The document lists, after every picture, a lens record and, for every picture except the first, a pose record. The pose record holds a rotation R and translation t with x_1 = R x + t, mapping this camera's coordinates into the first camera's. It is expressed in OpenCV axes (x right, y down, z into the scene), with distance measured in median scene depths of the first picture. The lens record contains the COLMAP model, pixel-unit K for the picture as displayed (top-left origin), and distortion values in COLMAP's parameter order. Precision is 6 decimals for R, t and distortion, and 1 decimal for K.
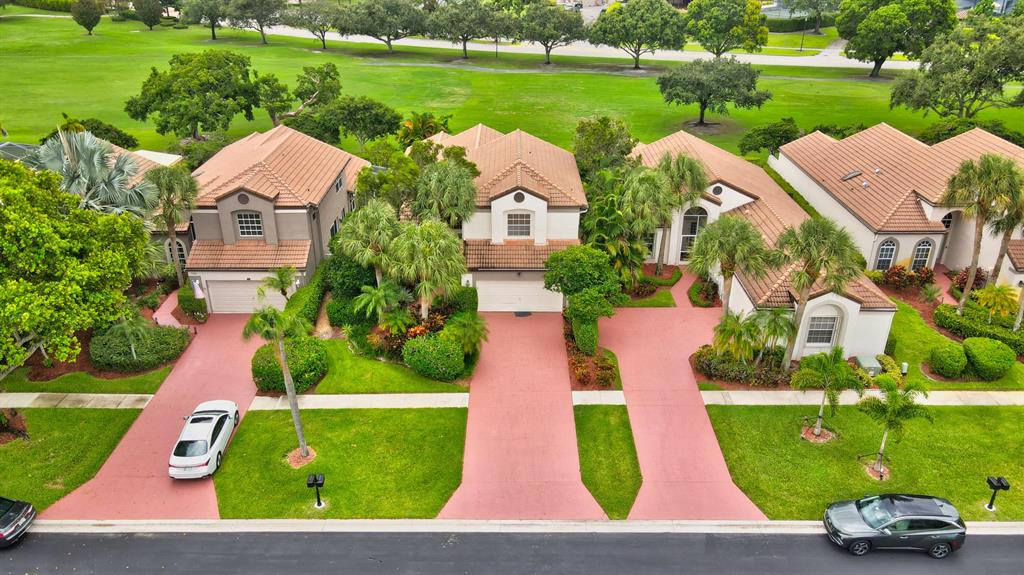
lens RADIAL K [[743.2, 0, 512.0], [0, 743.2, 287.5], [0, 0, 1]] dist [0.010742, 0.009846]
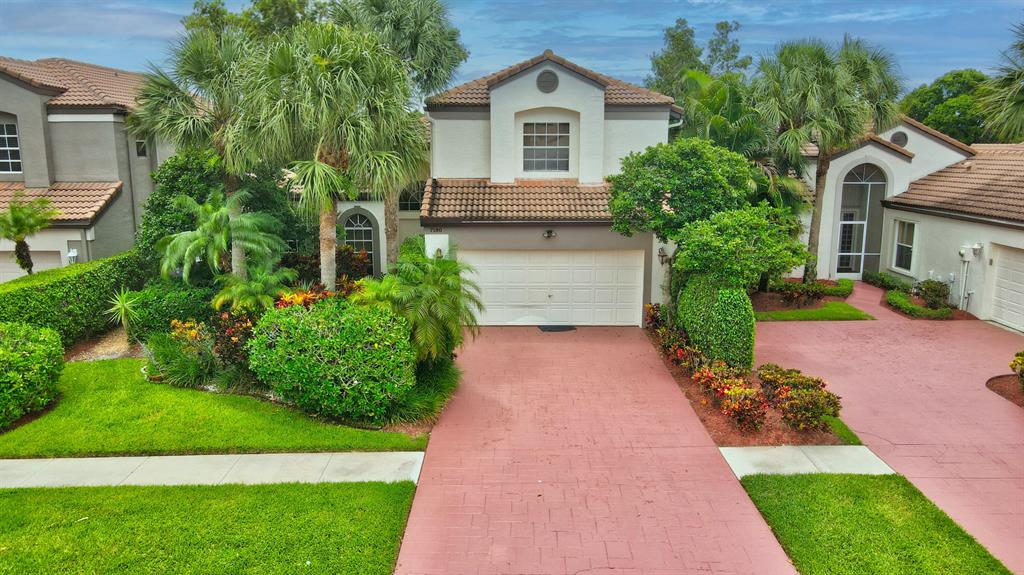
lens RADIAL K [[743.2, 0, 512.0], [0, 743.2, 287.5], [0, 0, 1]] dist [0.010742, 0.009846]
pose [[0.999985, -0.005418, 0.000390, -0.014335], [0.005319, 0.962146, -0.272484, 0.141382], [0.001101, 0.272482, 0.962160, 0.559518]]
